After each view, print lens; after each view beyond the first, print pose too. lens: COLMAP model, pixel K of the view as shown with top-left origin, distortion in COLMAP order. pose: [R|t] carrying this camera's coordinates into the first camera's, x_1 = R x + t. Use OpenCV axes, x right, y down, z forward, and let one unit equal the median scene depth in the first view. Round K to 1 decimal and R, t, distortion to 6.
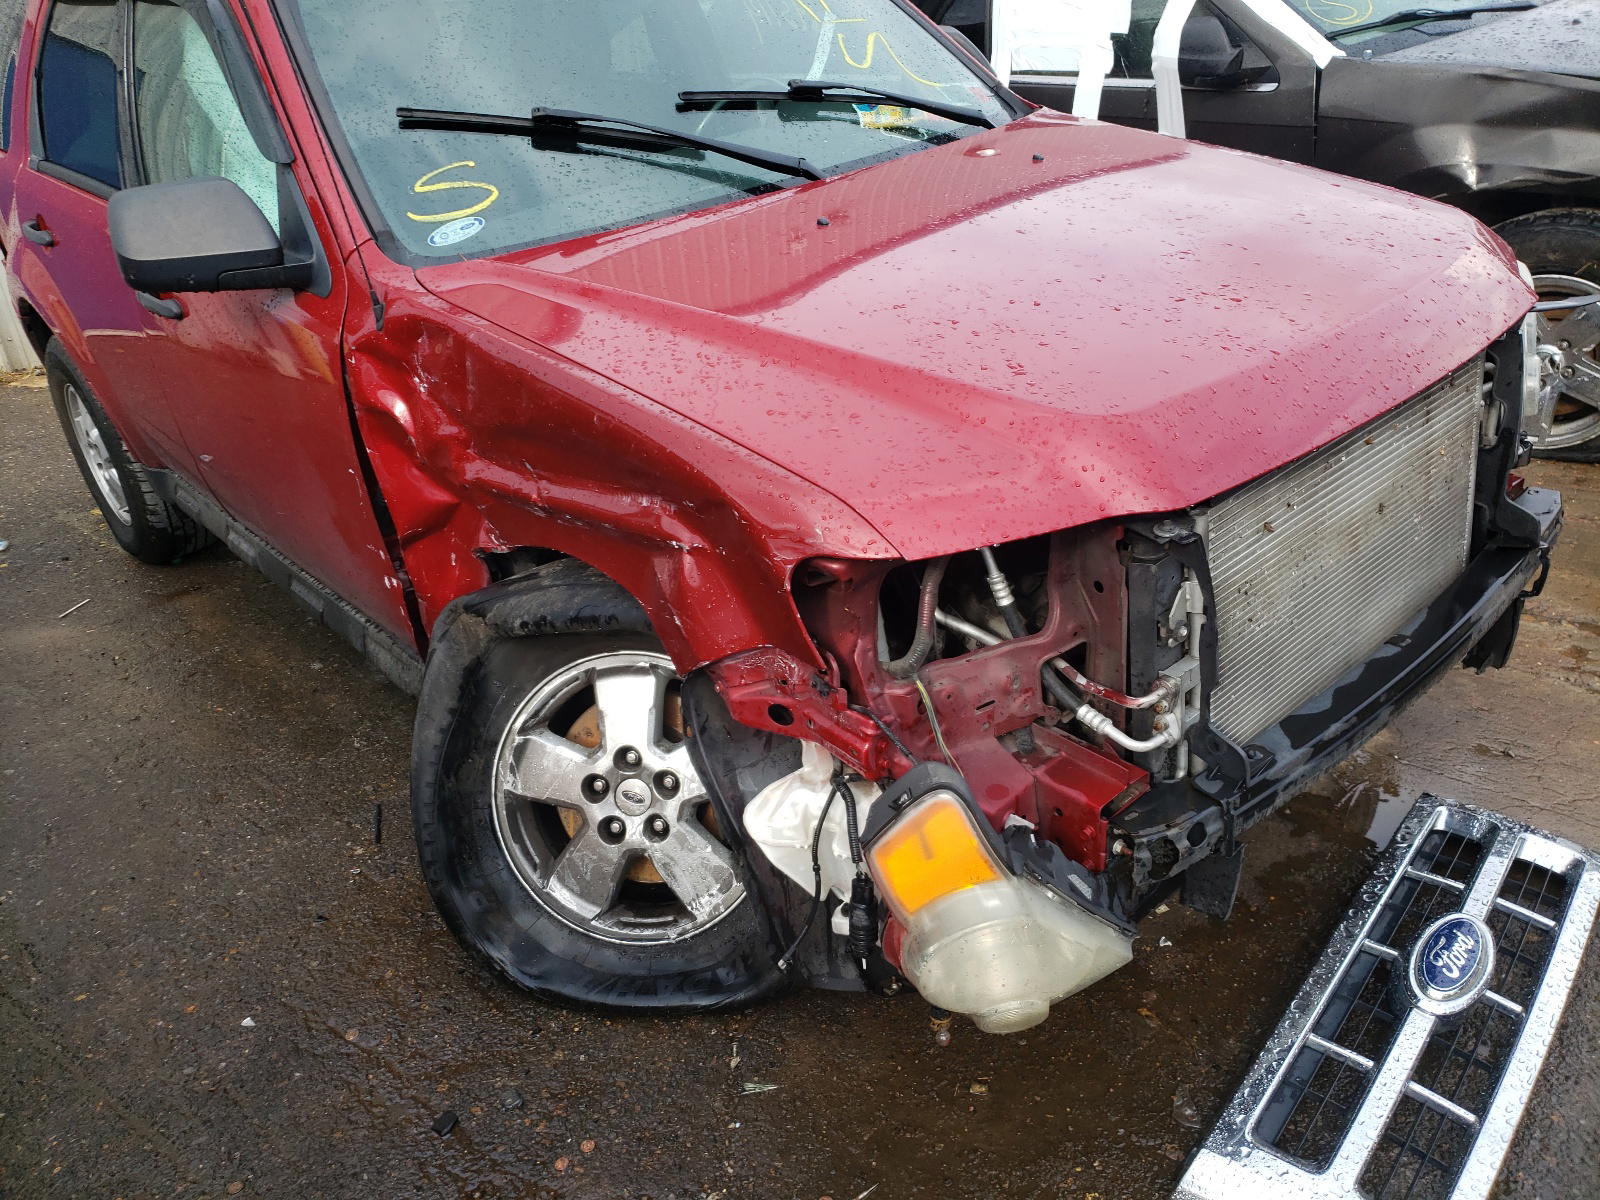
lens RADIAL K [[1329.1, 0, 800.0], [0, 1329.1, 600.0], [0, 0, 1]] dist [-0.039822, 0.100931]
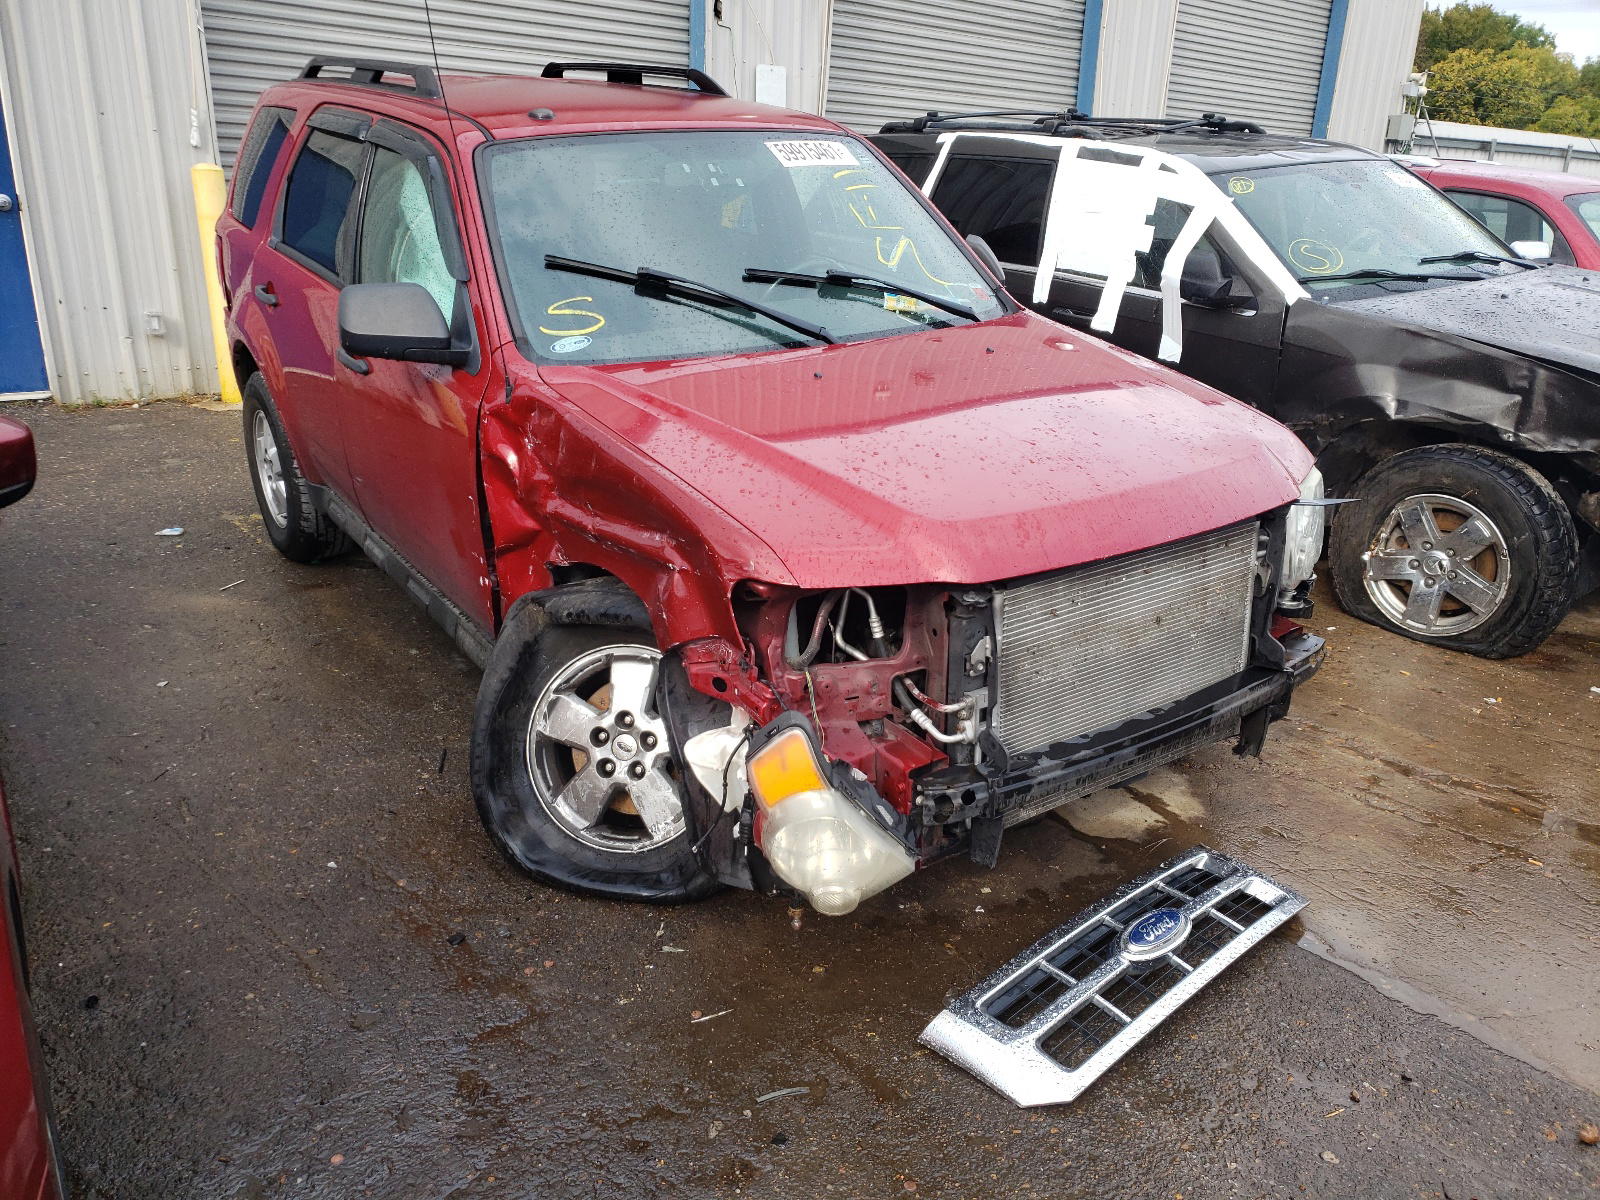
lens RADIAL K [[1274.7, 0, 800.0], [0, 1274.7, 600.0], [0, 0, 1]] dist [0.008750, -0.002515]
pose [[0.986914, 0.150190, -0.058687, 0.115509], [-0.154711, 0.984543, -0.082096, 0.074968], [0.045449, 0.090102, 0.994895, -0.363325]]
